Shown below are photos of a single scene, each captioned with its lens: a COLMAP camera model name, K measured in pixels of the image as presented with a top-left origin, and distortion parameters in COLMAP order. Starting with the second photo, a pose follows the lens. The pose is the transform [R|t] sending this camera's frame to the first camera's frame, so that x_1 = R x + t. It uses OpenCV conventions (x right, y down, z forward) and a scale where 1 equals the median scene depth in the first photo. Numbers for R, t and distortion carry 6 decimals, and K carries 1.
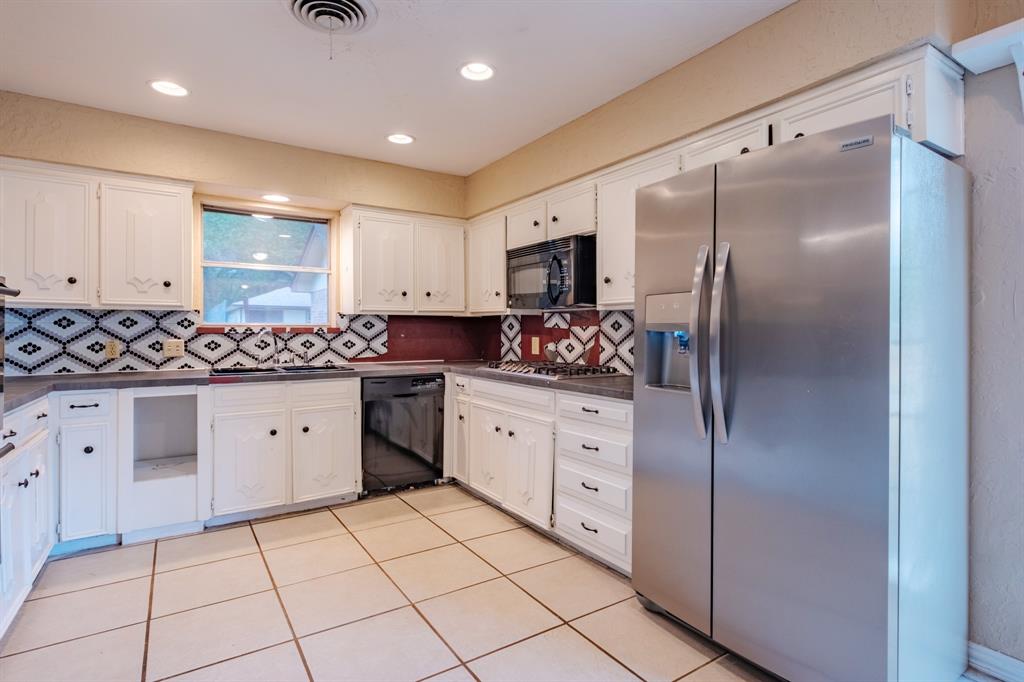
lens RADIAL K [[510.8, 0, 510.8], [0, 510.8, 332.3], [0, 0, 1]] dist [-0.000607, -0.003331]
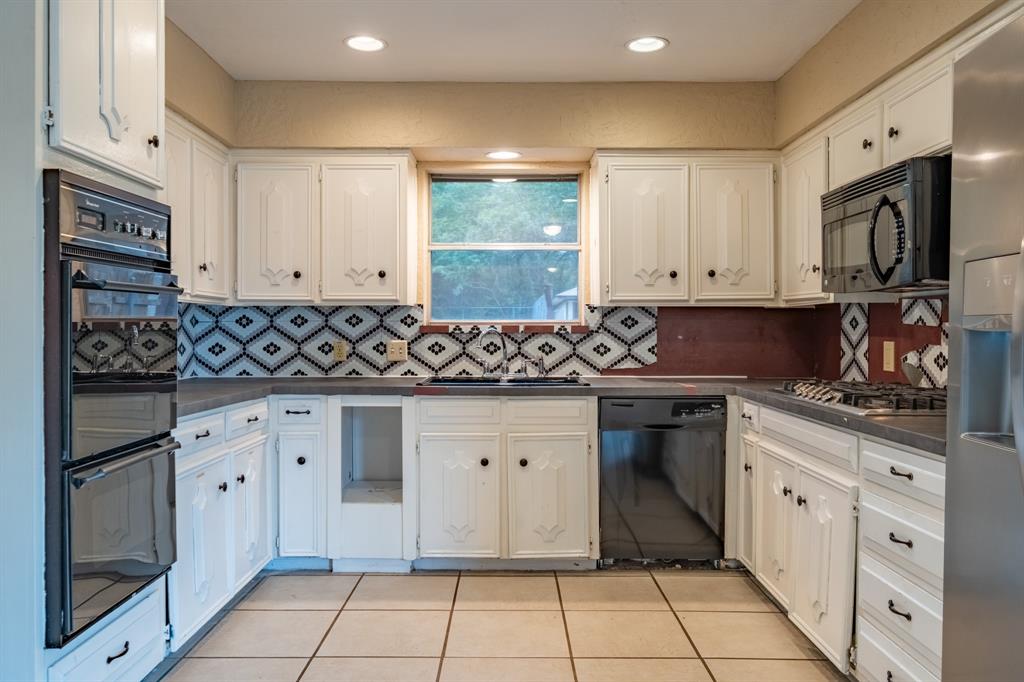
lens RADIAL K [[770.8, 0, 509.7], [0, 770.8, 341.4], [0, 0, 1]] dist [-0.011873, 0.001081]
pose [[0.831871, 0.008410, -0.554905, 0.193212], [-0.002690, 0.999935, 0.011121, 0.001329], [0.554963, -0.007758, 0.831839, 0.052650]]
